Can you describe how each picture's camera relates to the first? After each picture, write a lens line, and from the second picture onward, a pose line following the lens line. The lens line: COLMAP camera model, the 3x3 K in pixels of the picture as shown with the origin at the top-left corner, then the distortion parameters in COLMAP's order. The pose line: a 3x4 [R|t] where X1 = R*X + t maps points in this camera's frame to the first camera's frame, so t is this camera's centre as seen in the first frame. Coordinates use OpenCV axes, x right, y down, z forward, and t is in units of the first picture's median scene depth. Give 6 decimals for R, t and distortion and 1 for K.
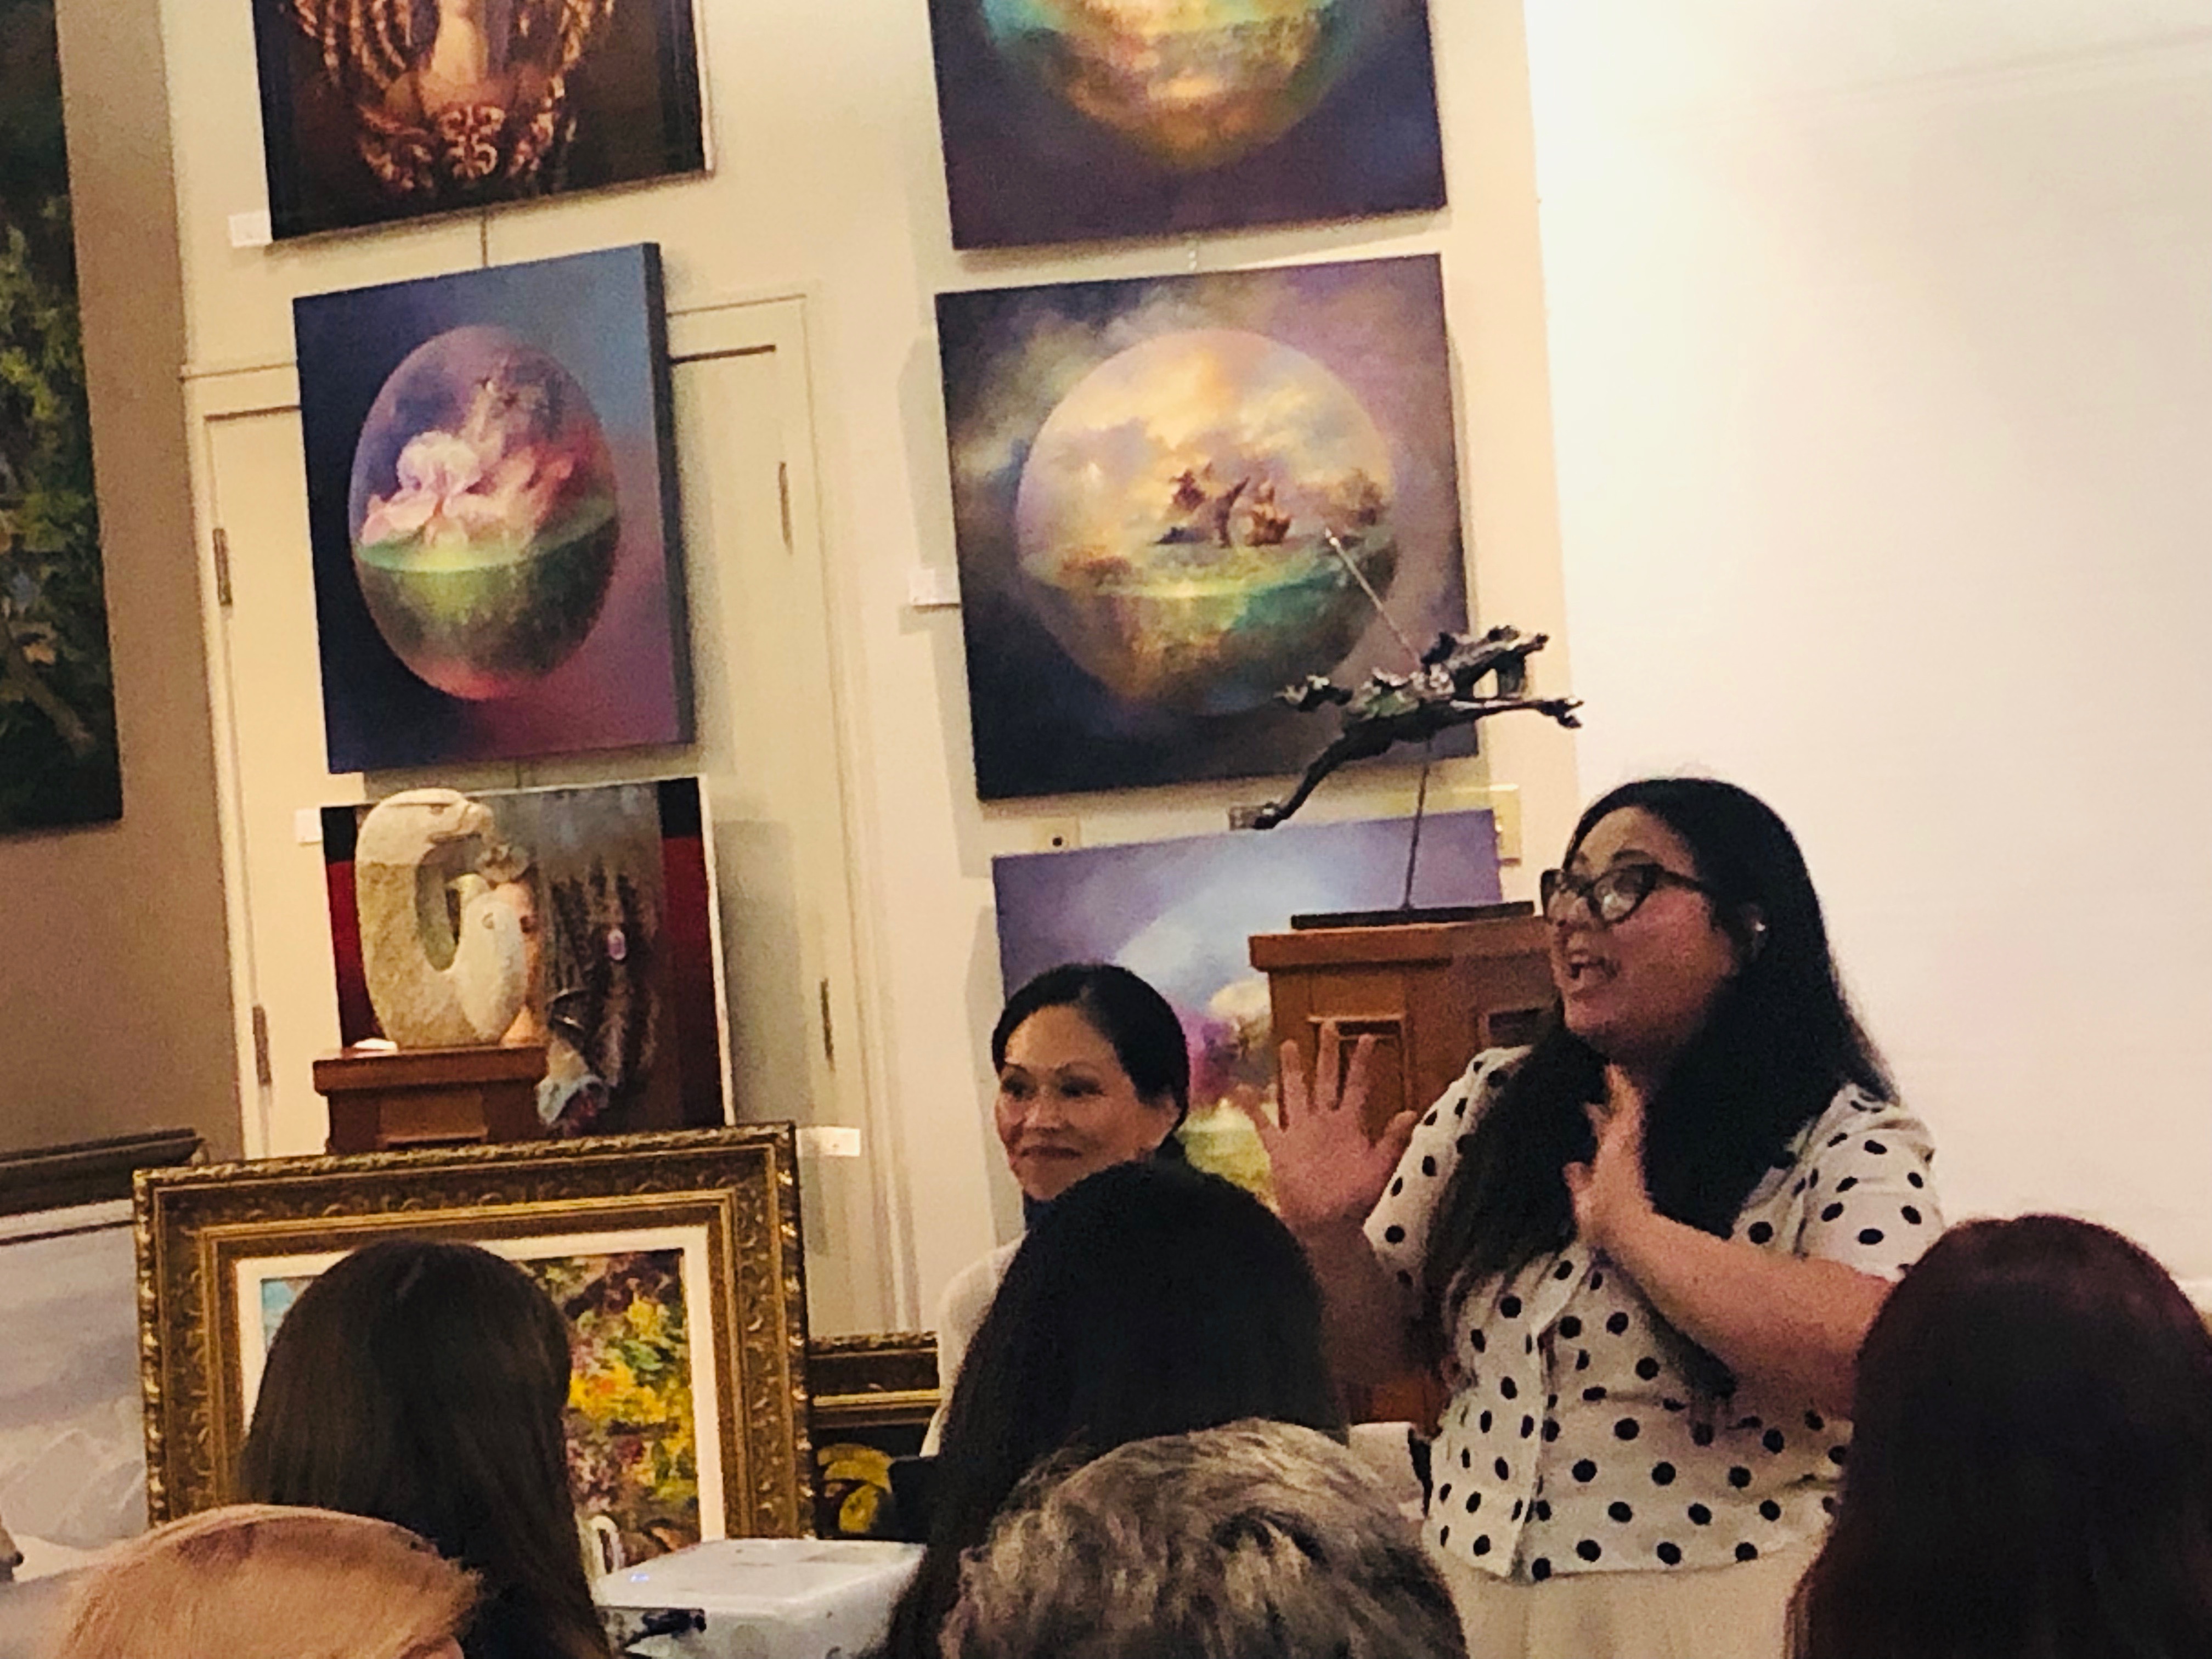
lens RADIAL K [[5865.1, 0, 1106.0], [0, 5865.1, 829.5], [0, 0, 1]] dist [0.169531, 0.965080]
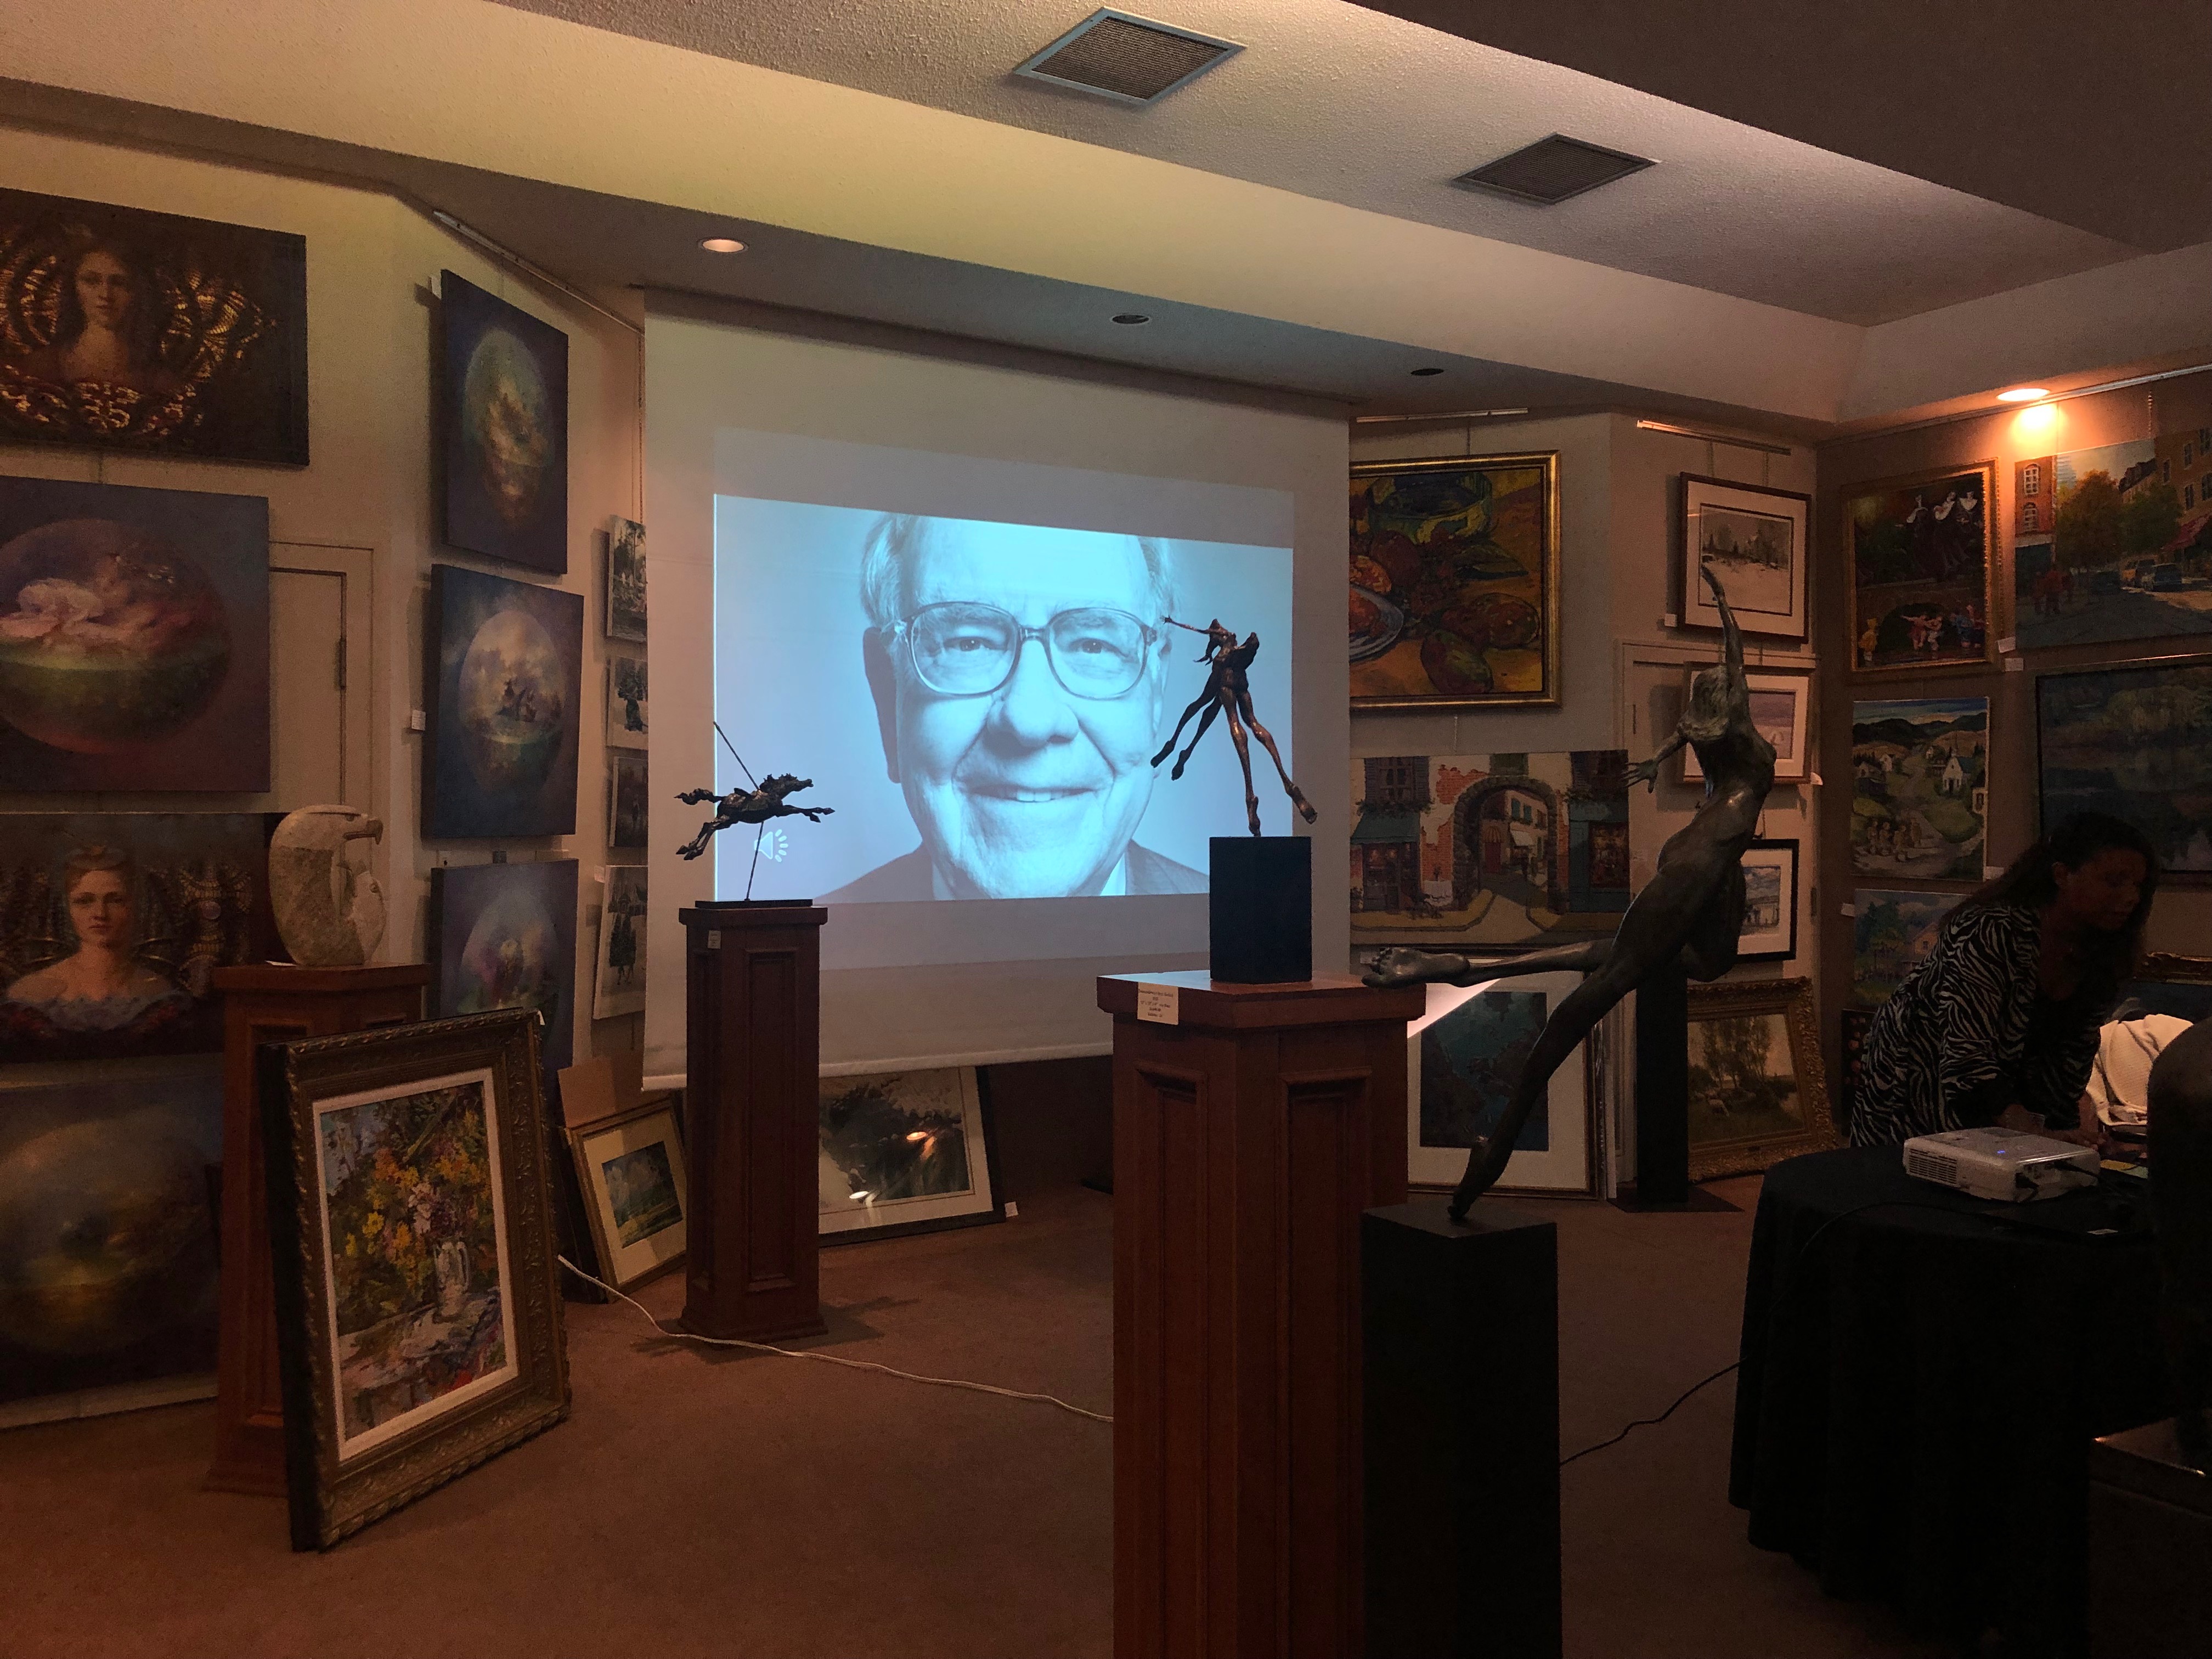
lens RADIAL K [[1789.5, 0, 1106.0], [0, 1789.5, 829.5], [0, 0, 1]] dist [0.005707, 0.006133]
pose [[0.353560, 0.075814, 0.932334, -0.463139], [-0.008738, 0.996934, -0.077753, 0.033771], [-0.935371, 0.019344, 0.353139, 0.585694]]
